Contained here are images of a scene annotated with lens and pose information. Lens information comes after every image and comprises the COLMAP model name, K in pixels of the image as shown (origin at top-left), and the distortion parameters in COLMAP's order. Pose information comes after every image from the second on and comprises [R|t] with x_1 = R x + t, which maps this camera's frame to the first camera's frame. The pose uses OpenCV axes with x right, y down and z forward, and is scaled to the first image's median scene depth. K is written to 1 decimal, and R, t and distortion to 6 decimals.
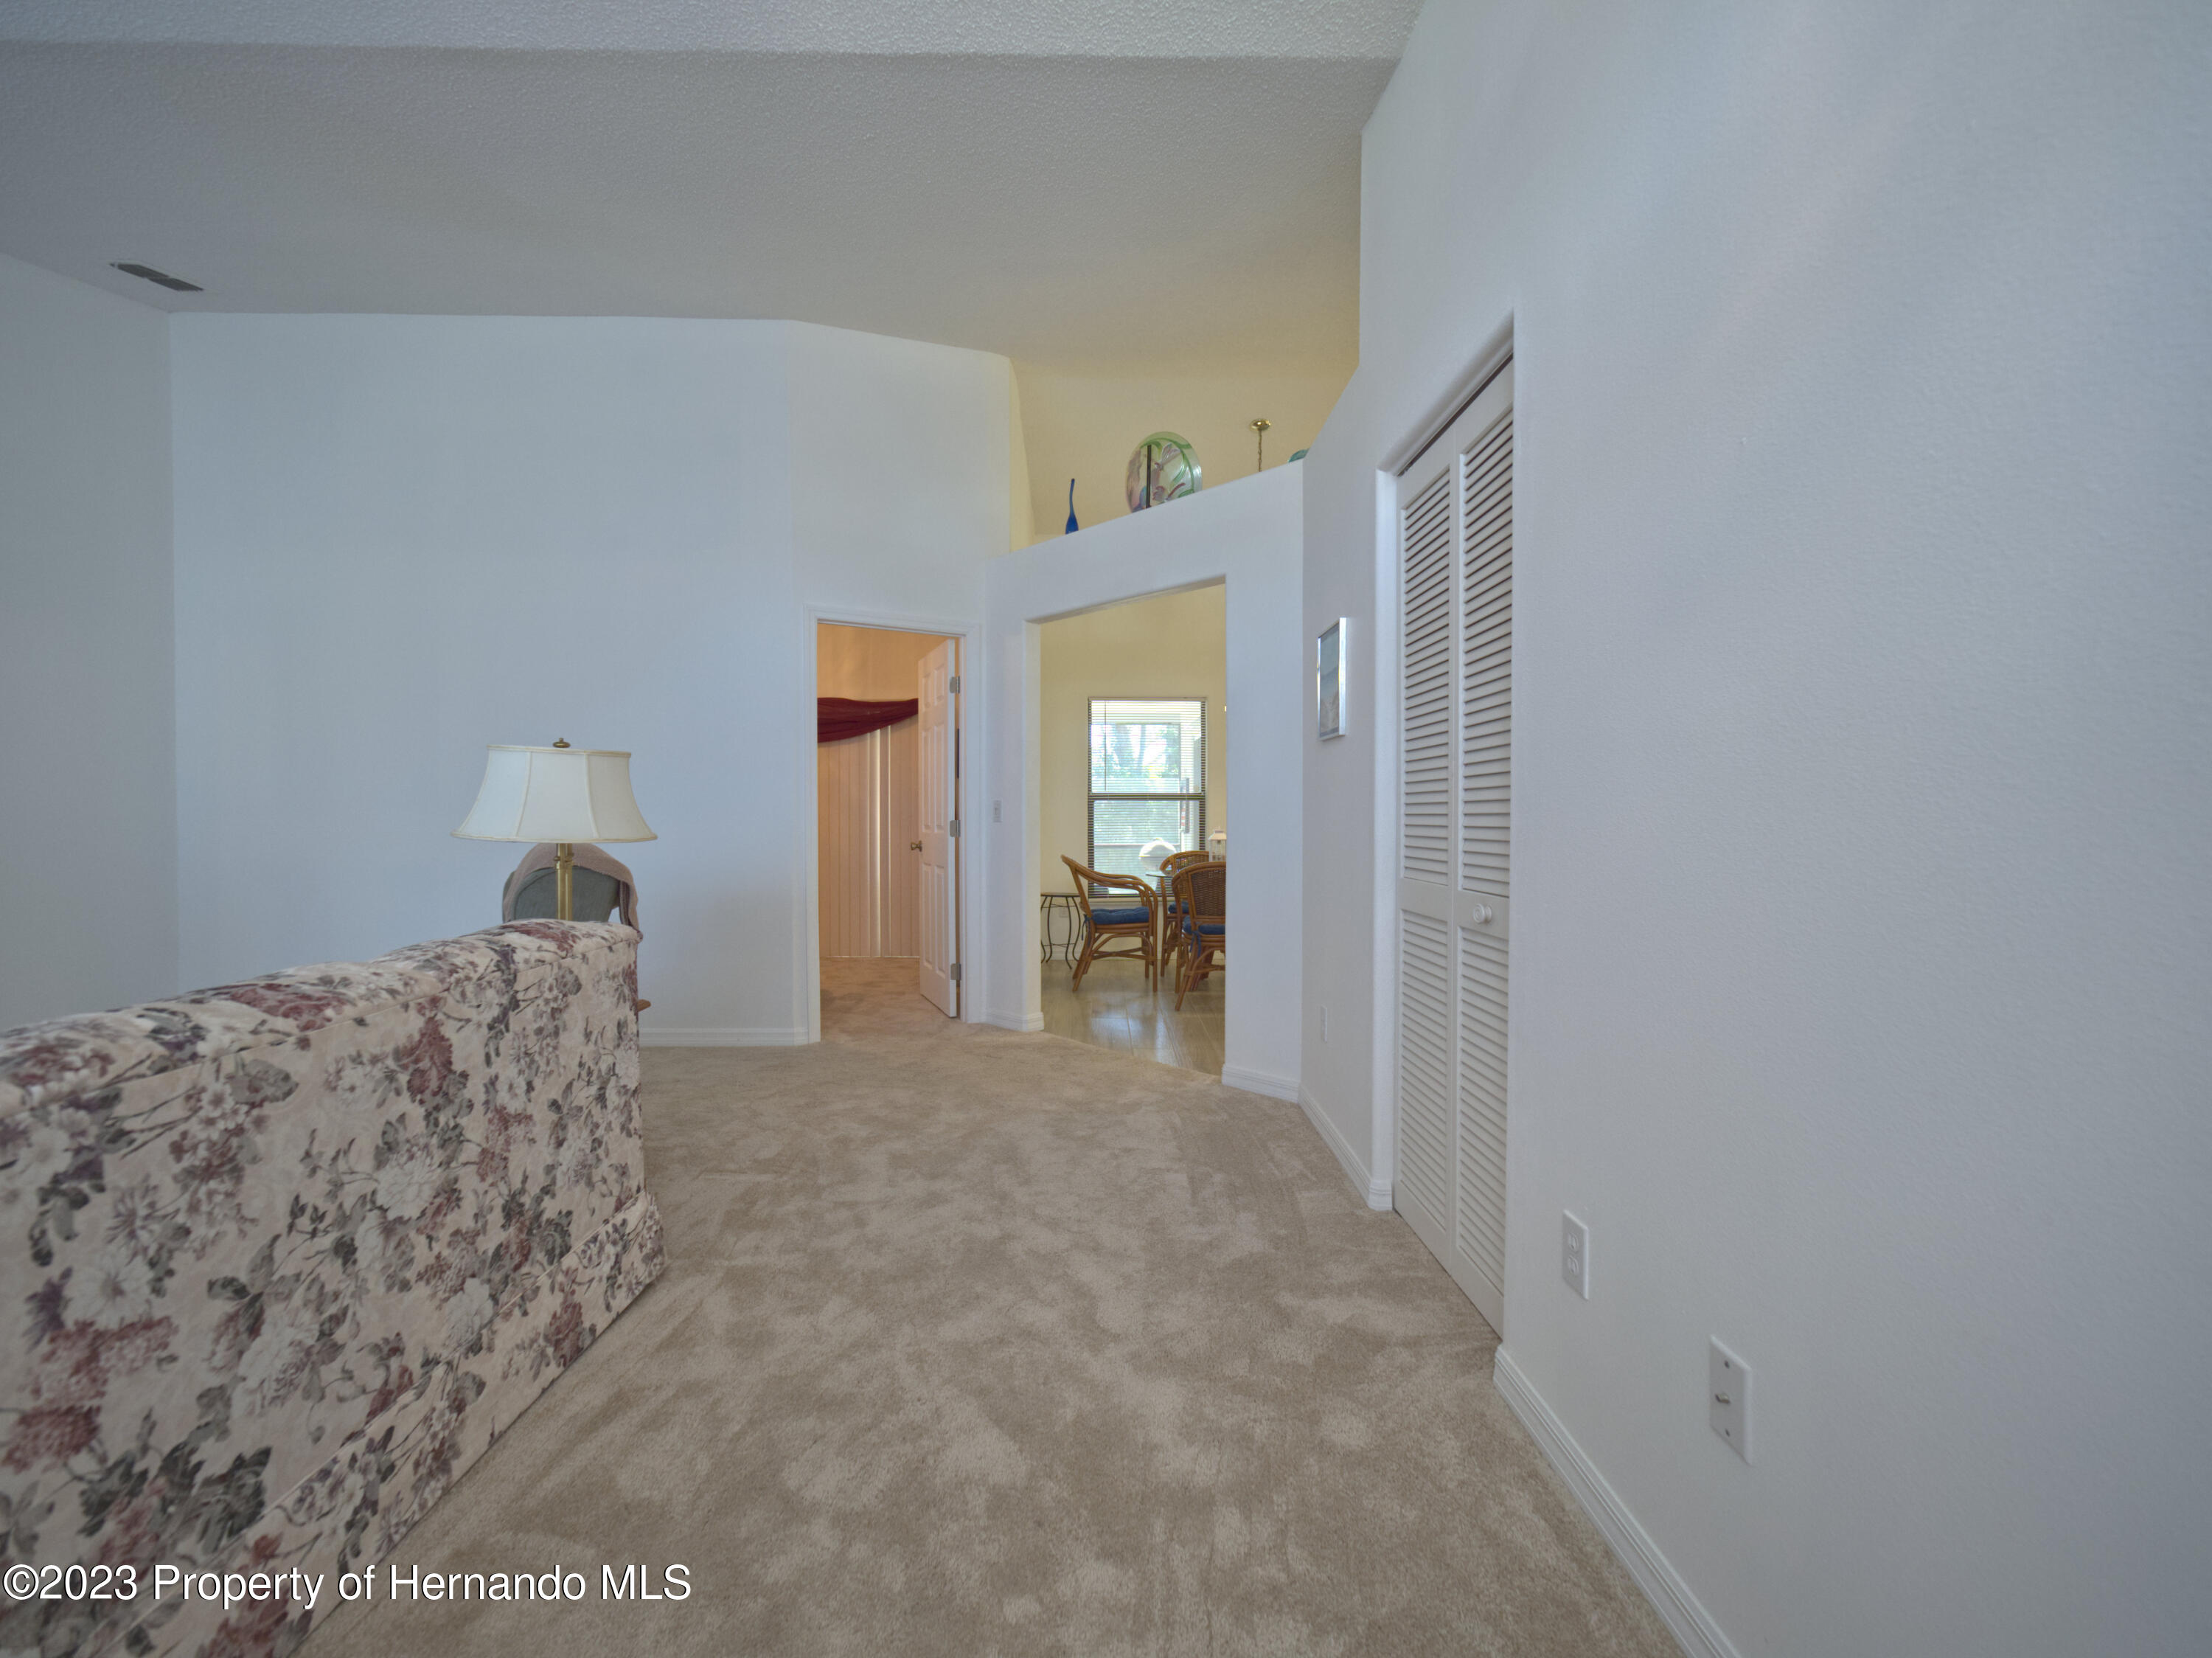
lens RADIAL K [[899.9, 0, 1098.8], [0, 899.9, 850.5], [0, 0, 1]] dist [0.001781, -0.000213]
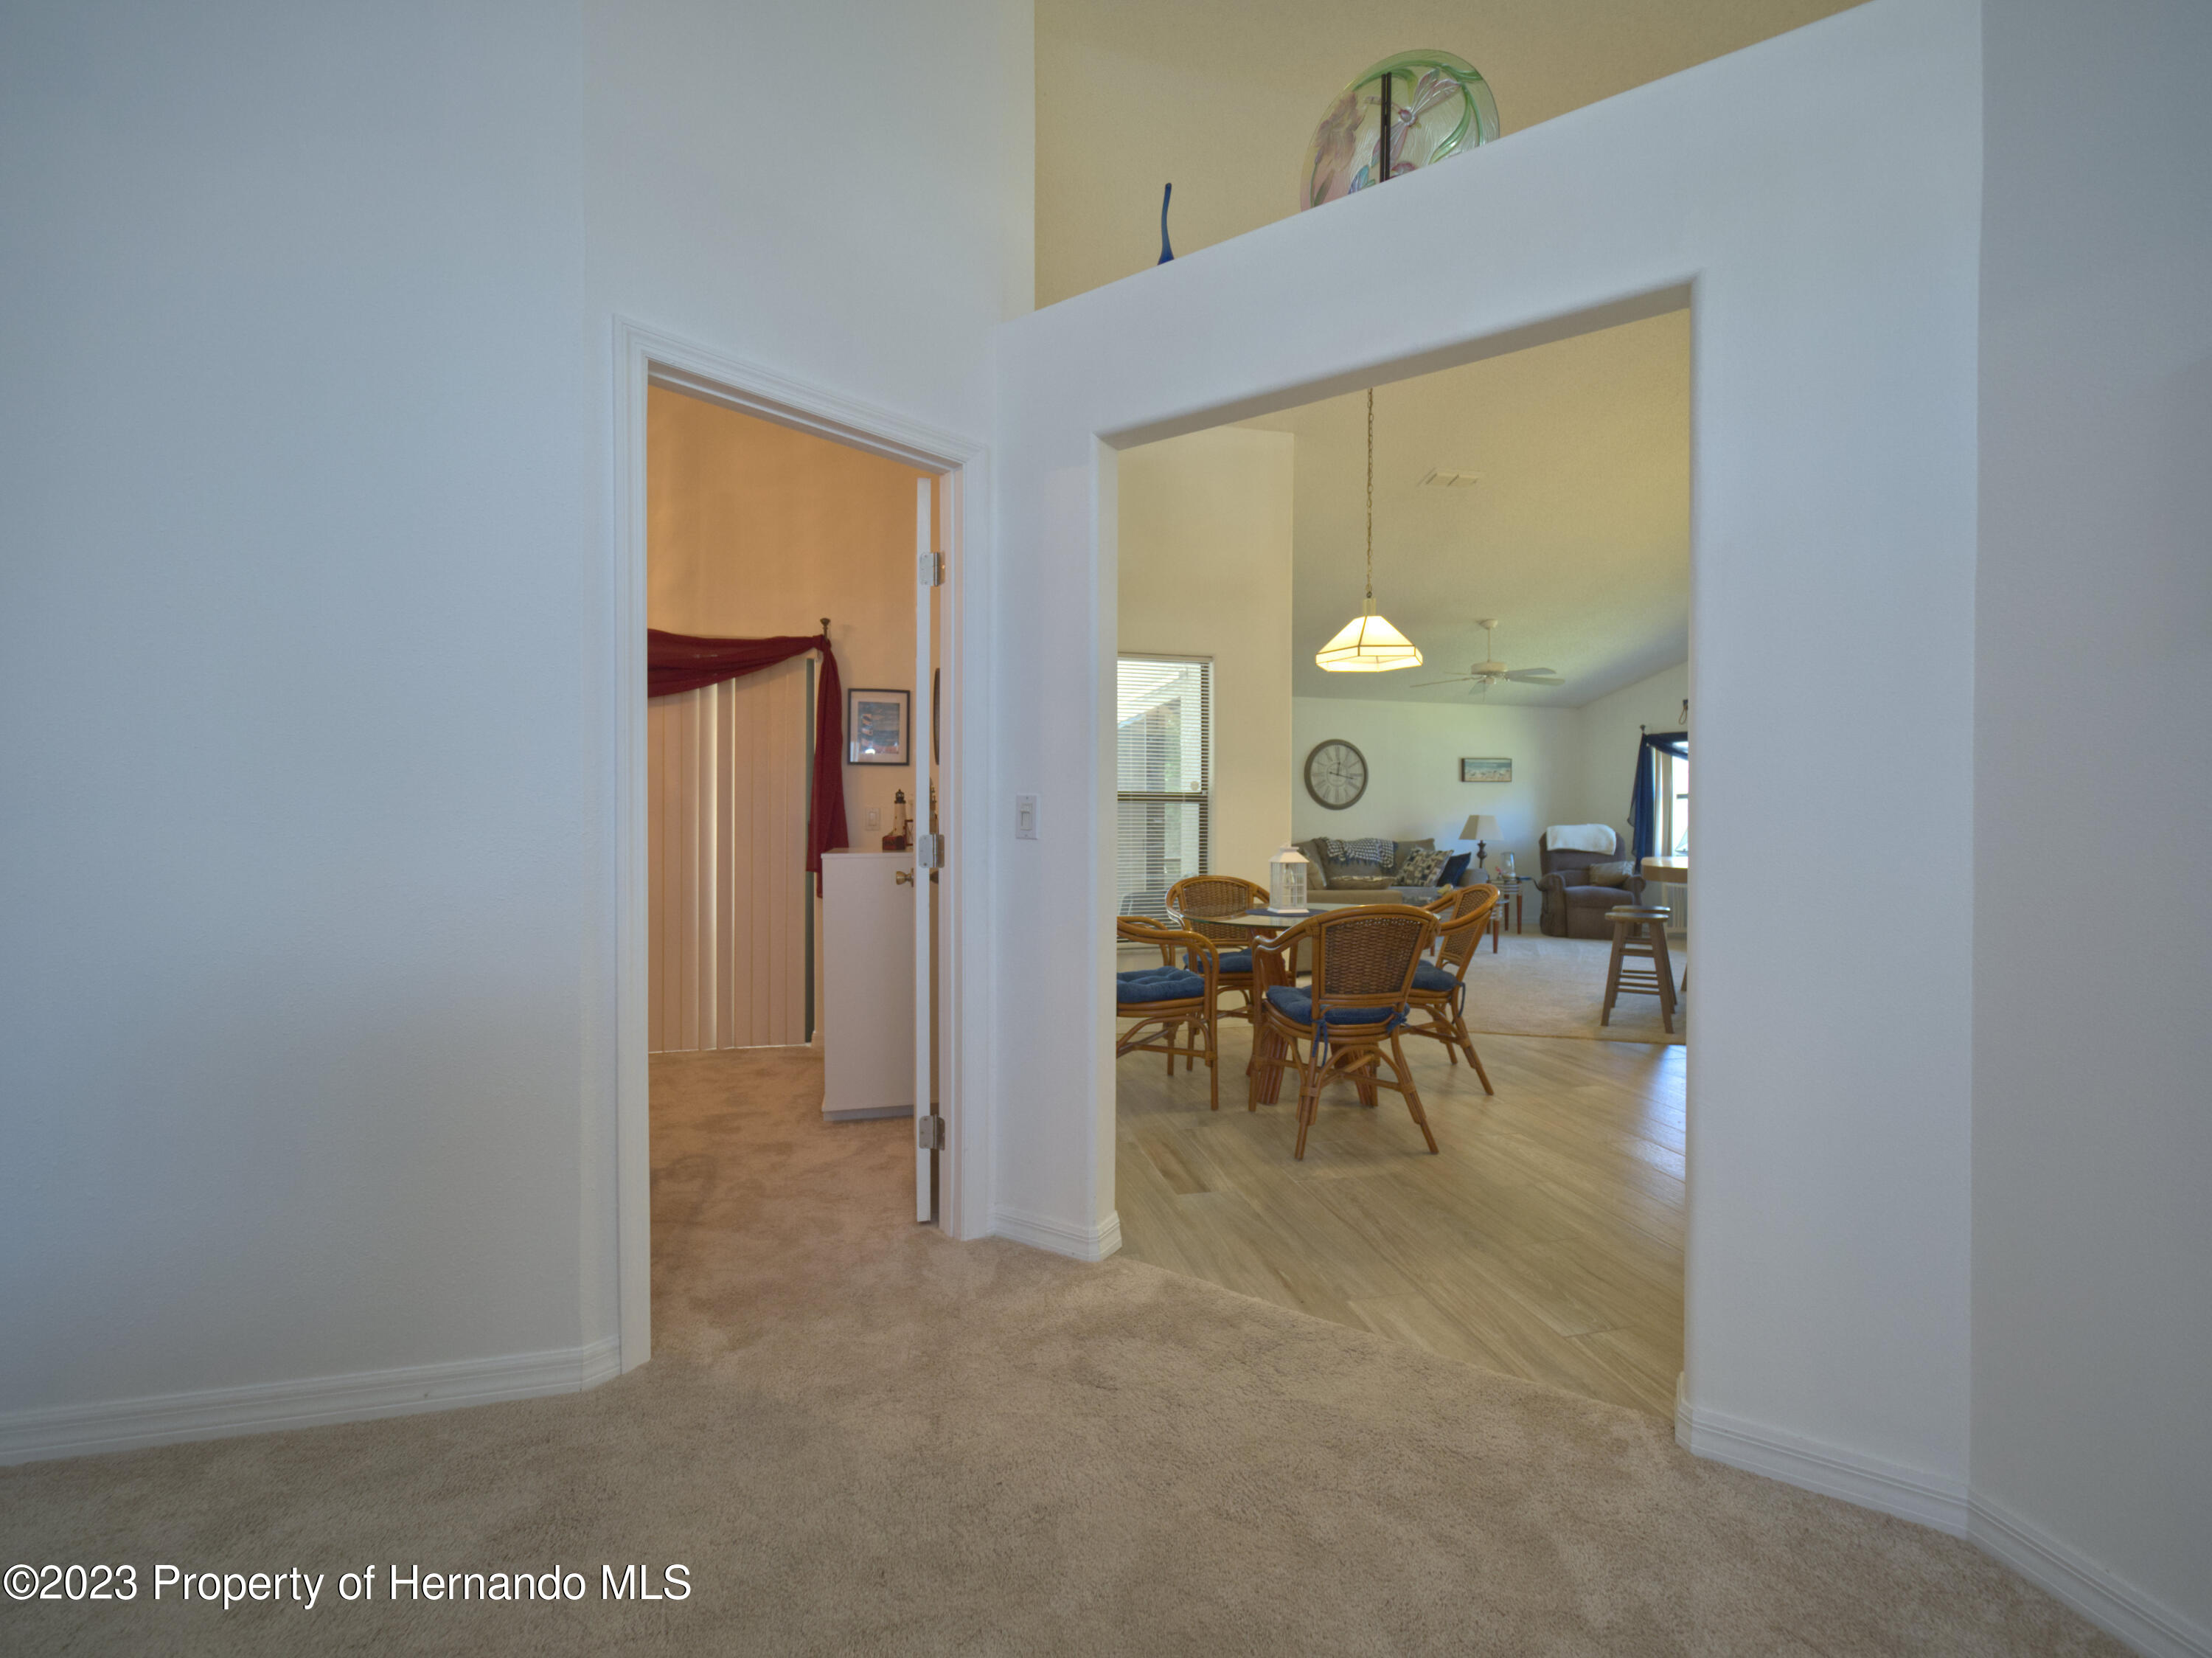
lens RADIAL K [[899.9, 0, 1096.1], [0, 899.9, 838.8], [0, 0, 1]] dist [0.001781, -0.000213]
pose [[0.975881, 0.001582, 0.218299, -0.184761], [0.003083, 0.999774, -0.021031, -0.019610], [-0.218283, 0.021197, 0.975655, 0.503003]]
